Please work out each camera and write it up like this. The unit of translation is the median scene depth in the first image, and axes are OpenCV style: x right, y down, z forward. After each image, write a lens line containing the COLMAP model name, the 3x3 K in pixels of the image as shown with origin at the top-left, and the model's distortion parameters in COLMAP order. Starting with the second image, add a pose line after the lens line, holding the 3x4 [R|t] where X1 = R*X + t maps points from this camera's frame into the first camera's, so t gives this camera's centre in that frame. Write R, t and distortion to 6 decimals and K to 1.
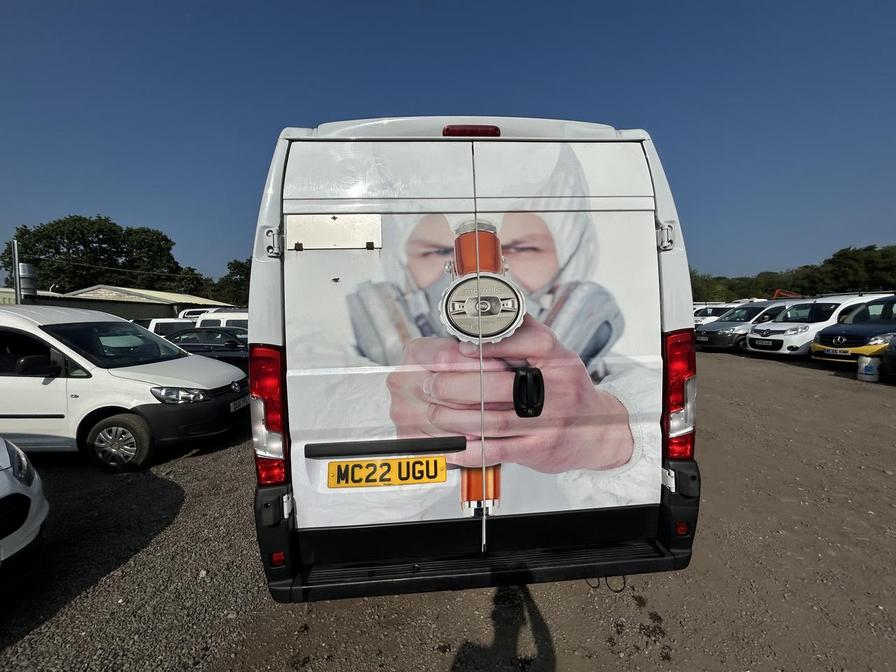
lens RADIAL K [[357.1, 0, 435.4], [0, 357.1, 335.1], [0, 0, 1]] dist [0.001216, 0.000124]
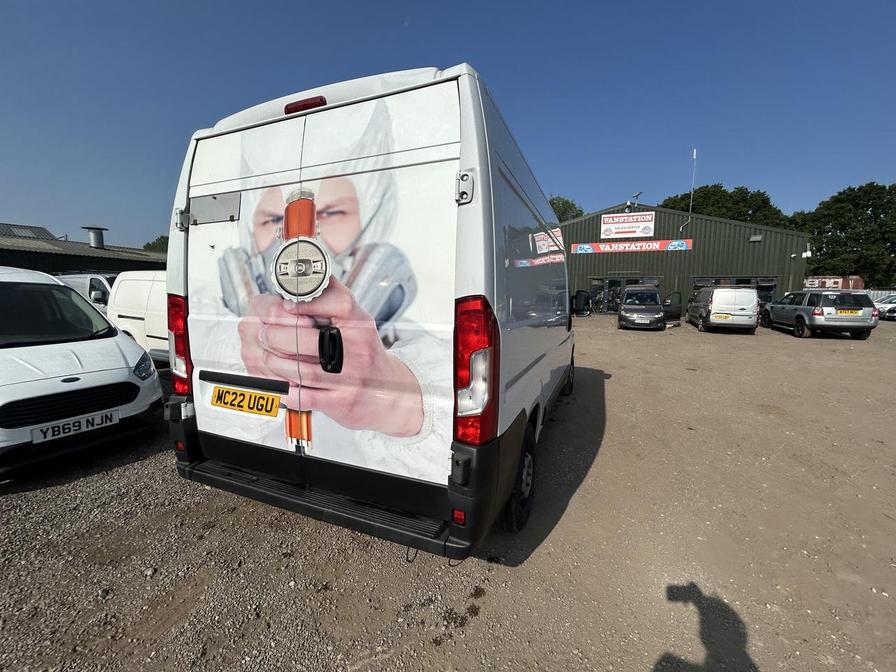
lens RADIAL K [[361.5, 0, 447.6], [0, 361.5, 333.8], [0, 0, 1]] dist [-0.001996, 0.000410]
pose [[0.895569, 0.083482, -0.437019, 1.040195], [-0.057626, 0.995730, 0.072119, 0.015181], [0.441174, -0.039404, 0.896556, 0.185710]]
